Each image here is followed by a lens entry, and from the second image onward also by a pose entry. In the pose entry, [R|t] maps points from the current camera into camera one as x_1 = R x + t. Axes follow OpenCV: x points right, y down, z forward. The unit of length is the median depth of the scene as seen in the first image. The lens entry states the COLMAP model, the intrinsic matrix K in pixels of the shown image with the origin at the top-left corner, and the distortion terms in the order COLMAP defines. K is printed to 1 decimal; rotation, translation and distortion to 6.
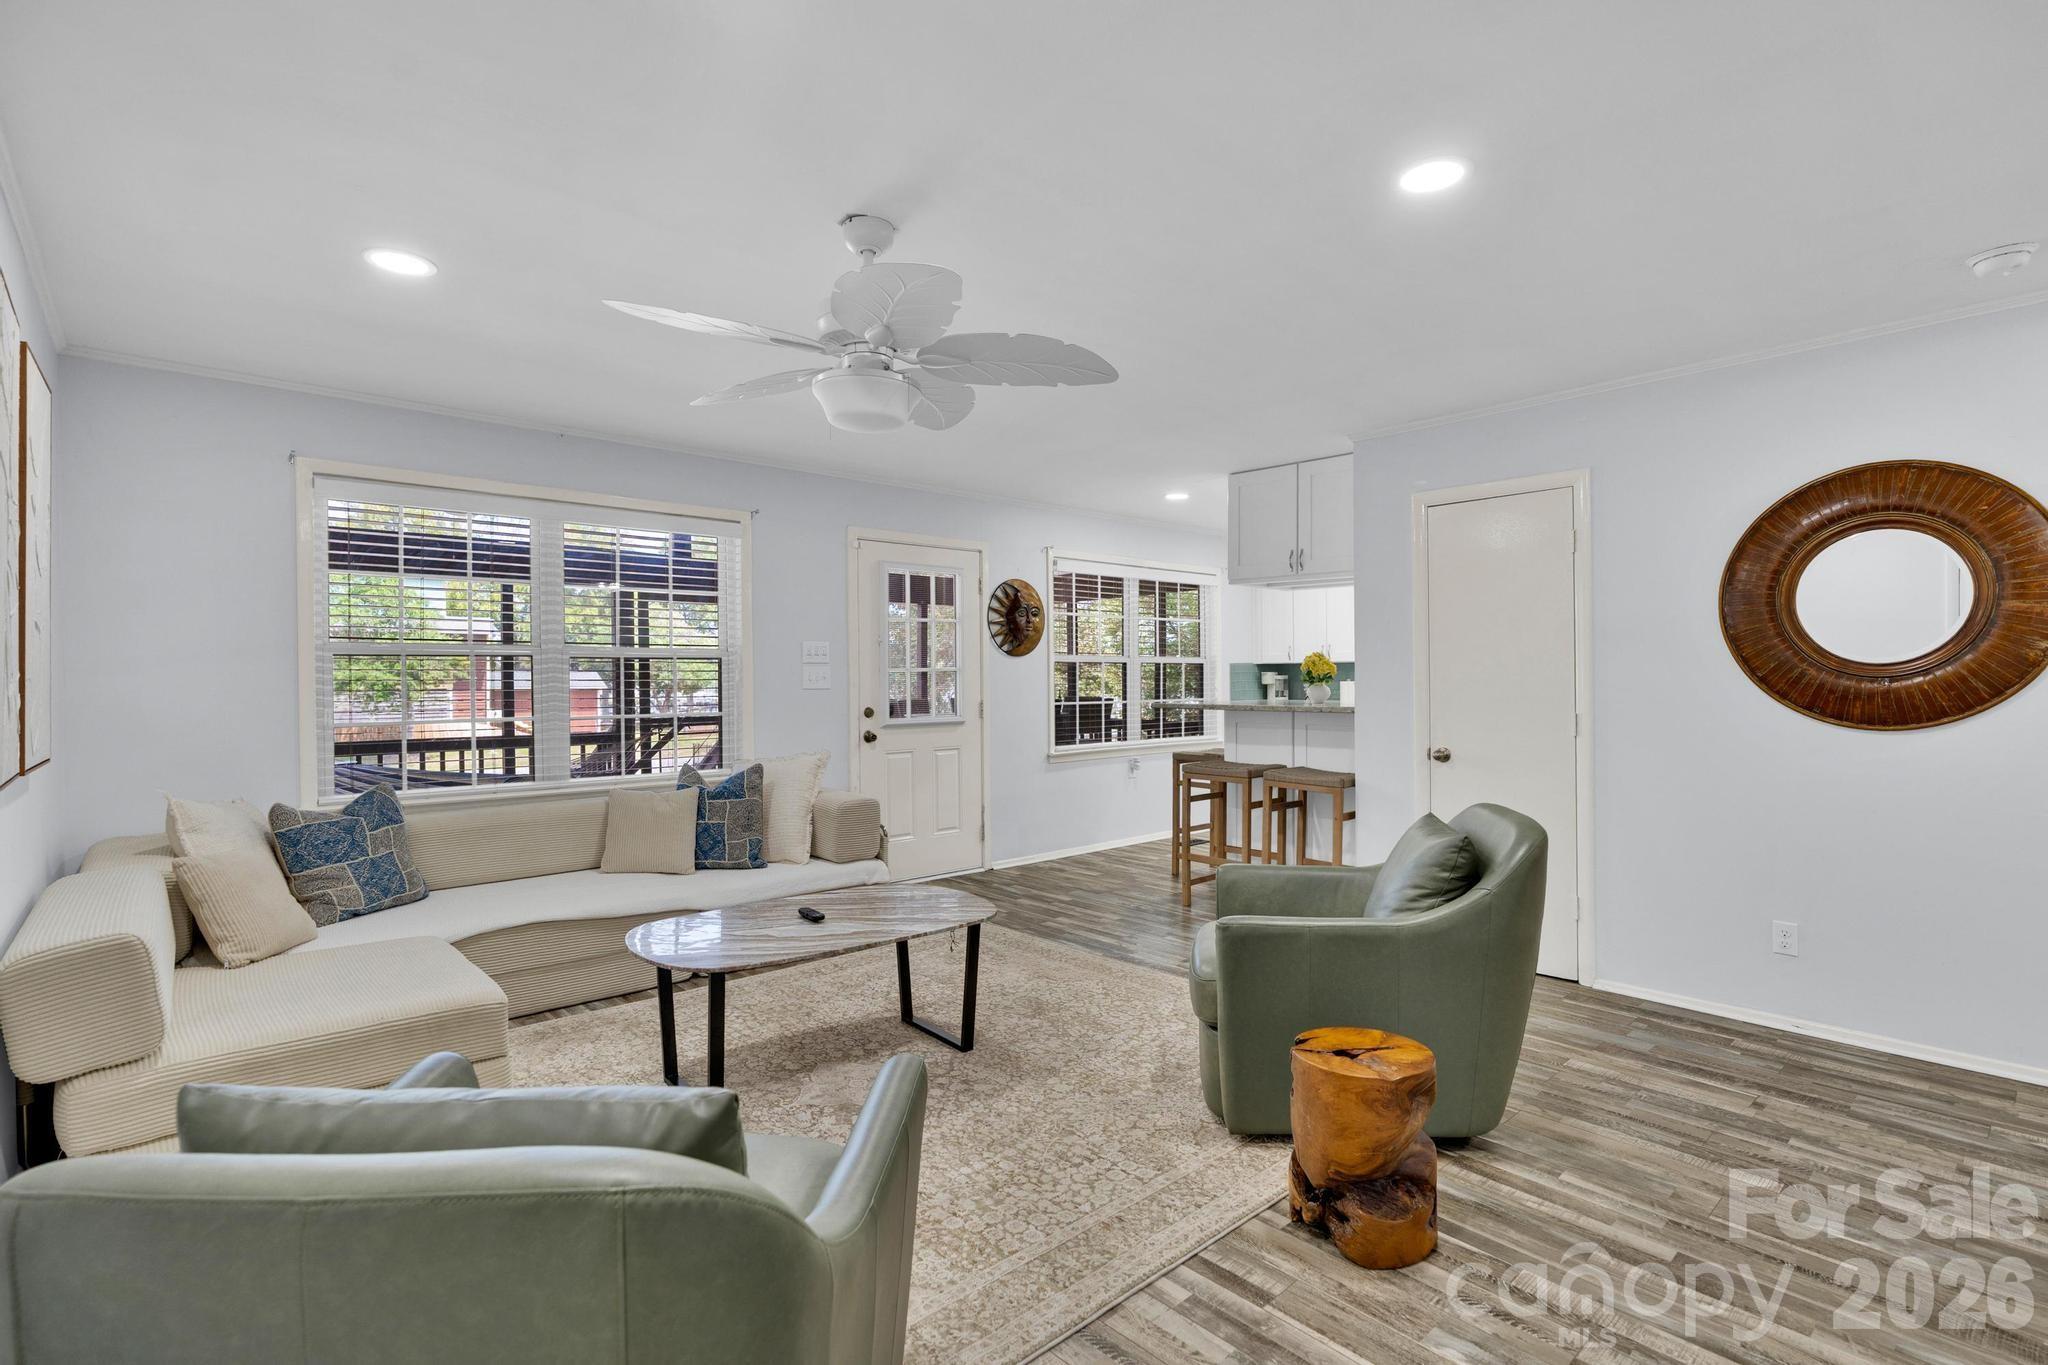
lens RADIAL K [[949.9, 0, 1043.8], [0, 949.9, 674.7], [0, 0, 1]] dist [-0.005590, 0.002744]
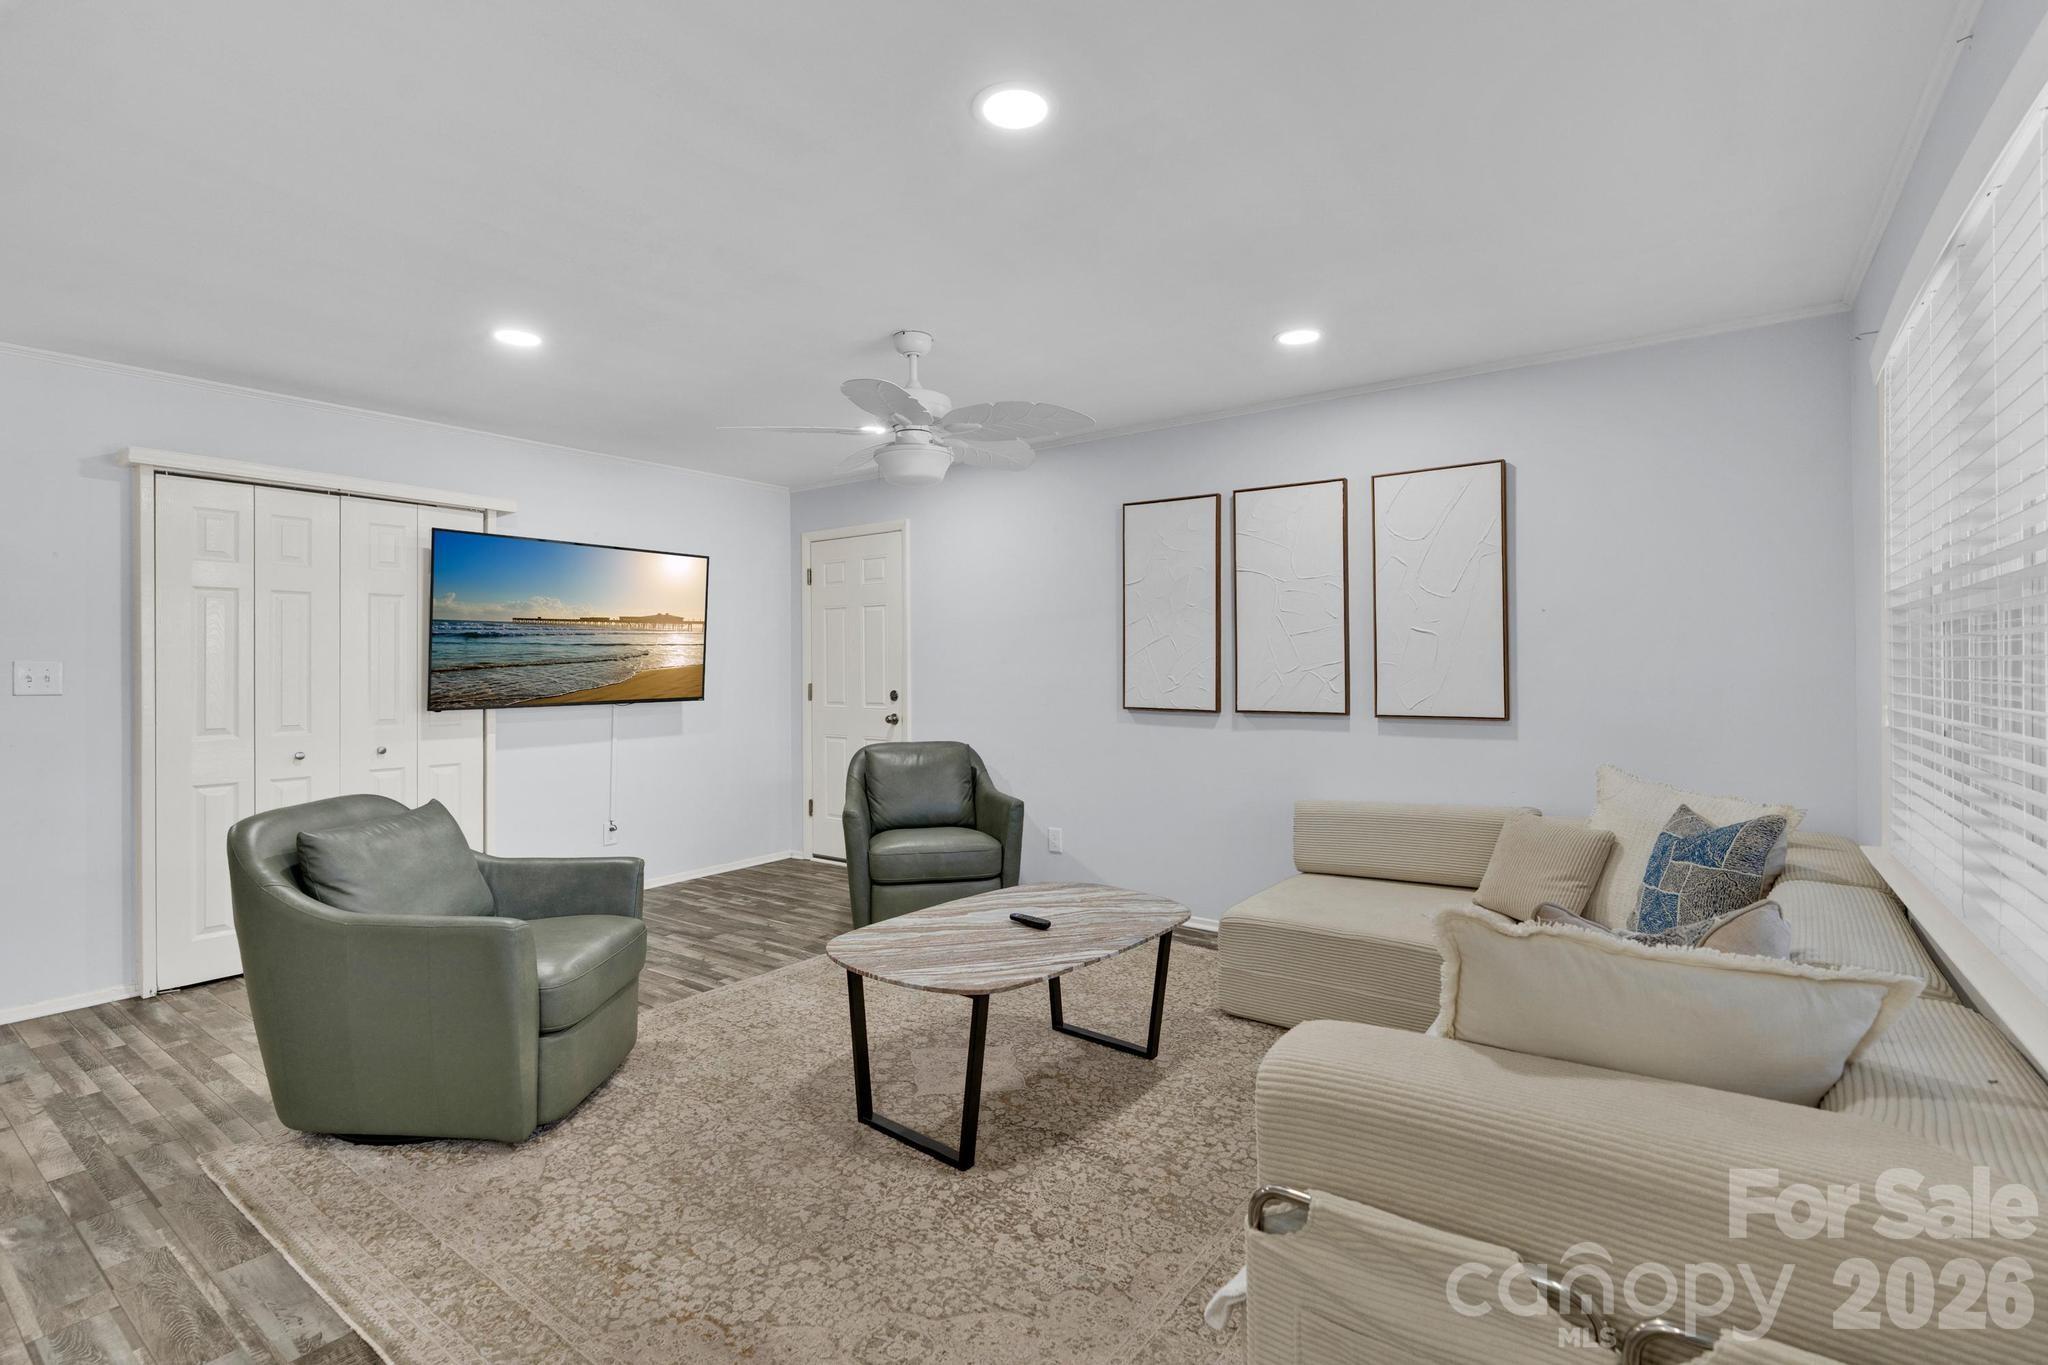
lens RADIAL K [[949.9, 0, 1040.7], [0, 949.9, 663.3], [0, 0, 1]] dist [-0.005590, 0.002744]
pose [[-0.979976, 0.007503, -0.198973, -0.047191], [0.010021, 0.999882, -0.011650, 0.008291], [0.198862, -0.013411, -0.979936, 1.277310]]
